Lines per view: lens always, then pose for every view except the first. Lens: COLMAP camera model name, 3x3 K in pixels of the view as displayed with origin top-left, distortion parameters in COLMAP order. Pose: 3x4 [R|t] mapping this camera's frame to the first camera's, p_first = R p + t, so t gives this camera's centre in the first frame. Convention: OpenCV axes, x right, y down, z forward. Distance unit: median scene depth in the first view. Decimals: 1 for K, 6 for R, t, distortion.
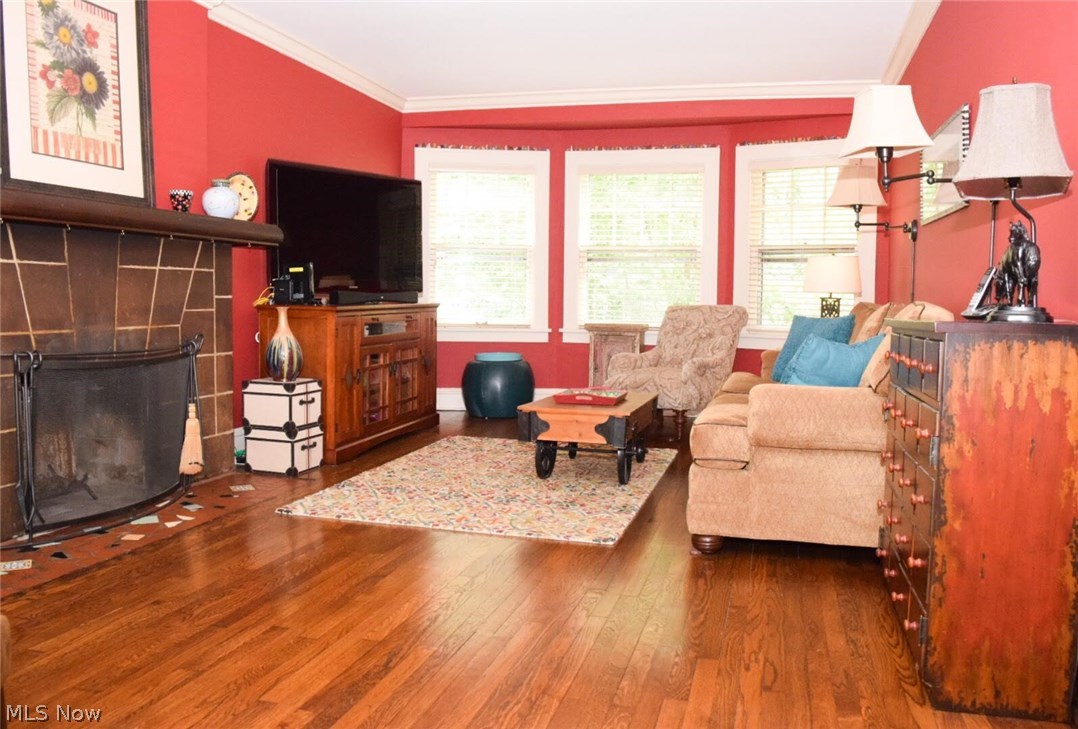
lens RADIAL K [[859.1, 0, 537.8], [0, 859.1, 365.2], [0, 0, 1]] dist [-0.006332, -0.005943]
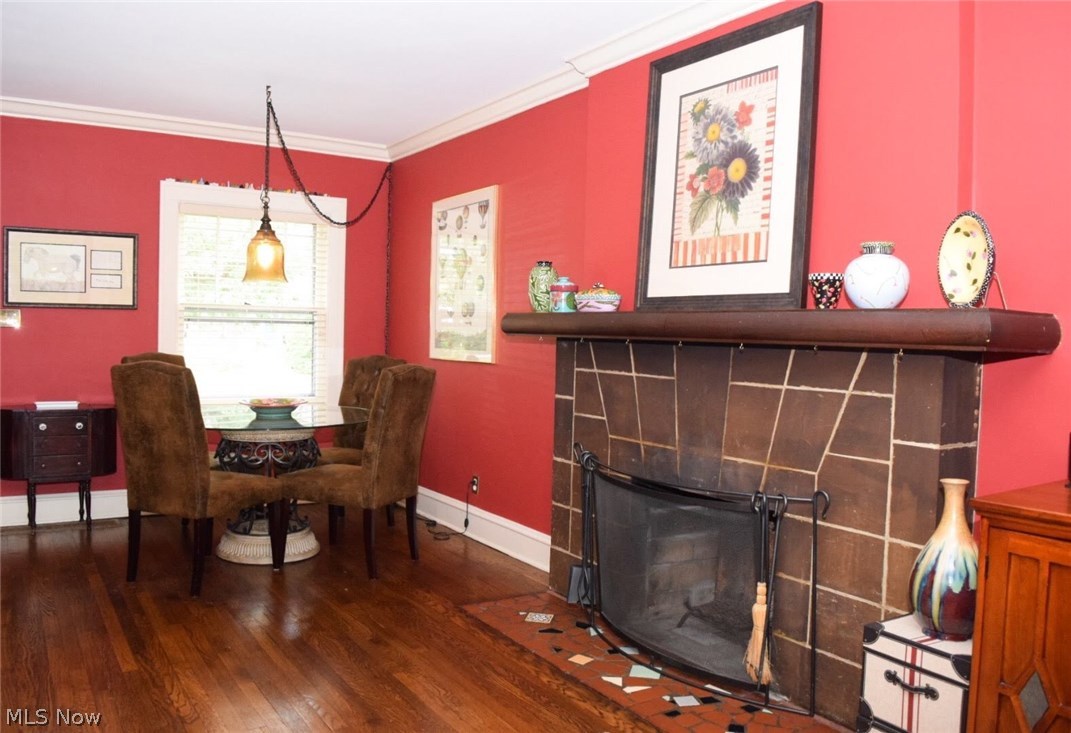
lens RADIAL K [[926.8, 0, 534.2], [0, 926.8, 365.8], [0, 0, 1]] dist [-0.073047, 0.002523]
pose [[-0.683306, 0.012897, -0.730019, 0.292547], [-0.082646, 0.992052, 0.094884, -0.204619], [0.725440, 0.125167, -0.676809, 1.494835]]
